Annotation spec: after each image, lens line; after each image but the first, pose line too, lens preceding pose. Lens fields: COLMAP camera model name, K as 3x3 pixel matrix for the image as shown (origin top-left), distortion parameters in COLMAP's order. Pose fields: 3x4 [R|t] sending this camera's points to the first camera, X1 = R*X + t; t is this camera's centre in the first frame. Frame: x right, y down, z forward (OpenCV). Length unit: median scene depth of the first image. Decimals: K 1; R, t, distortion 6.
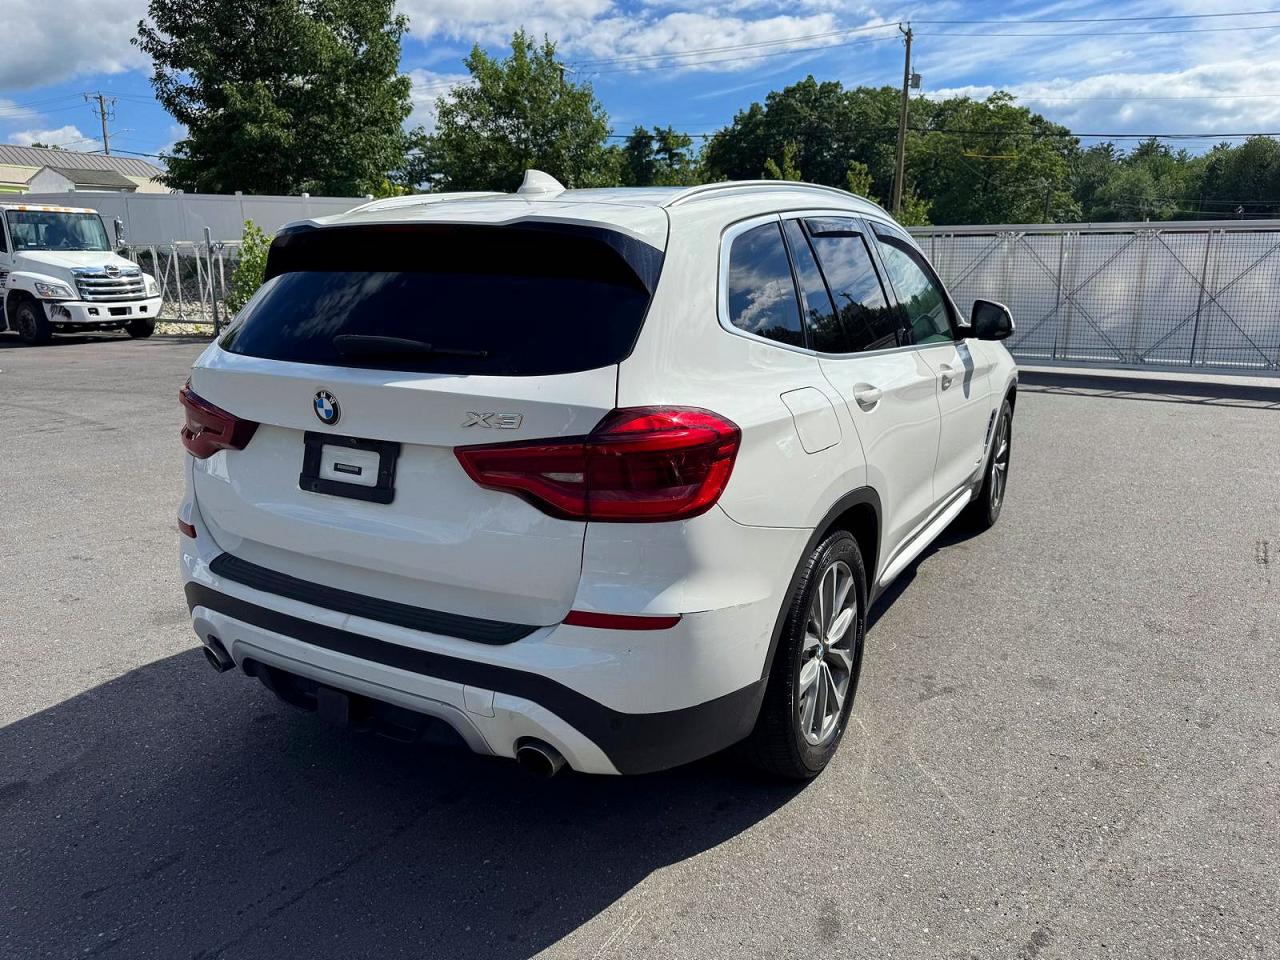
lens RADIAL K [[914.6, 0, 645.4], [0, 914.6, 477.9], [0, 0, 1]] dist [0.006672, -0.013586]
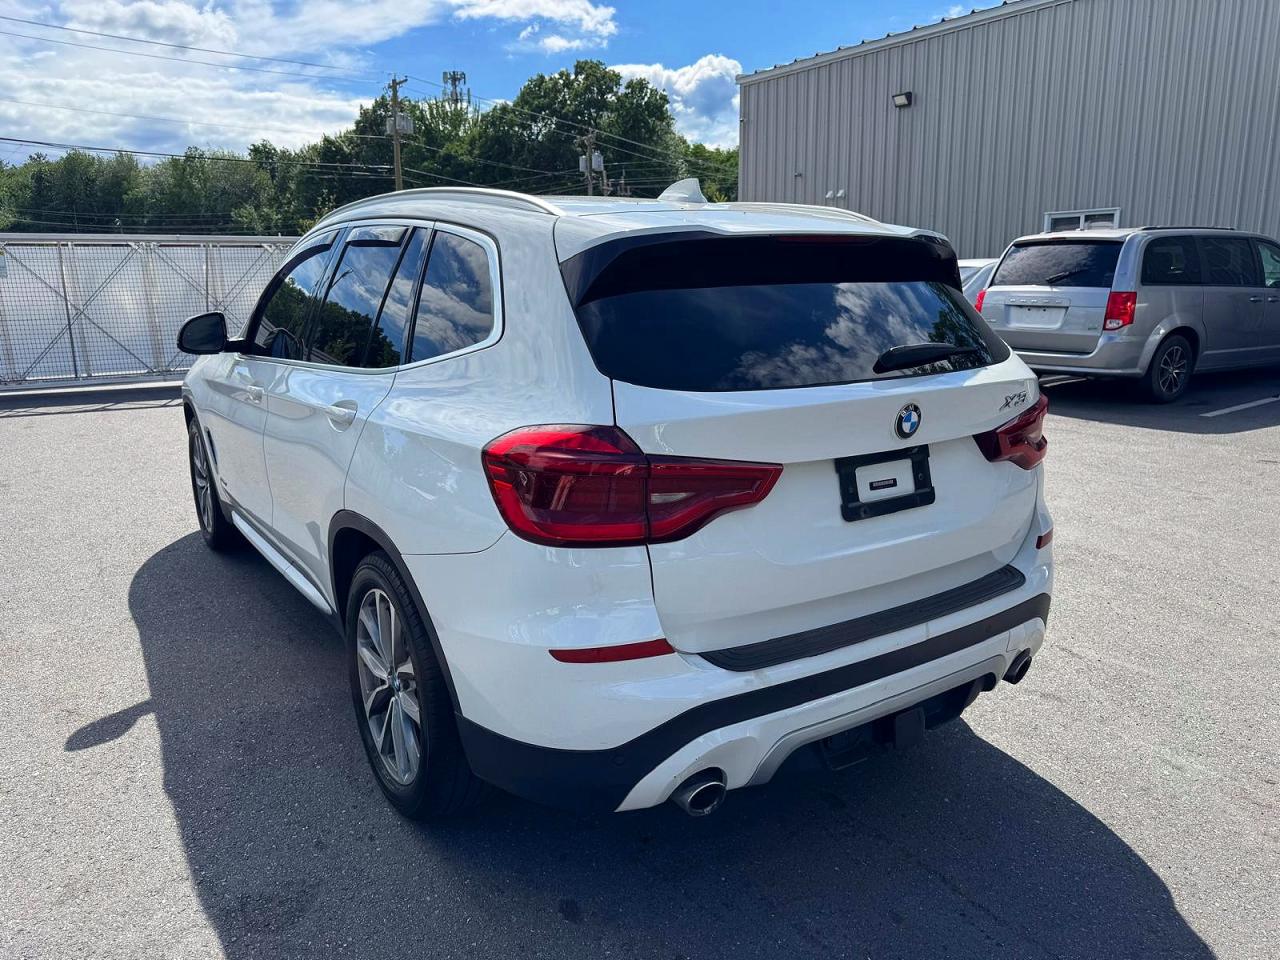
lens RADIAL K [[914.6, 0, 647.9], [0, 914.6, 480.5], [0, 0, 1]] dist [0.006672, -0.013586]
pose [[0.441291, -0.201101, 0.874540, -1.247883], [0.209674, 0.970696, 0.117412, -0.175379], [-0.872525, 0.131556, 0.470525, 0.739963]]
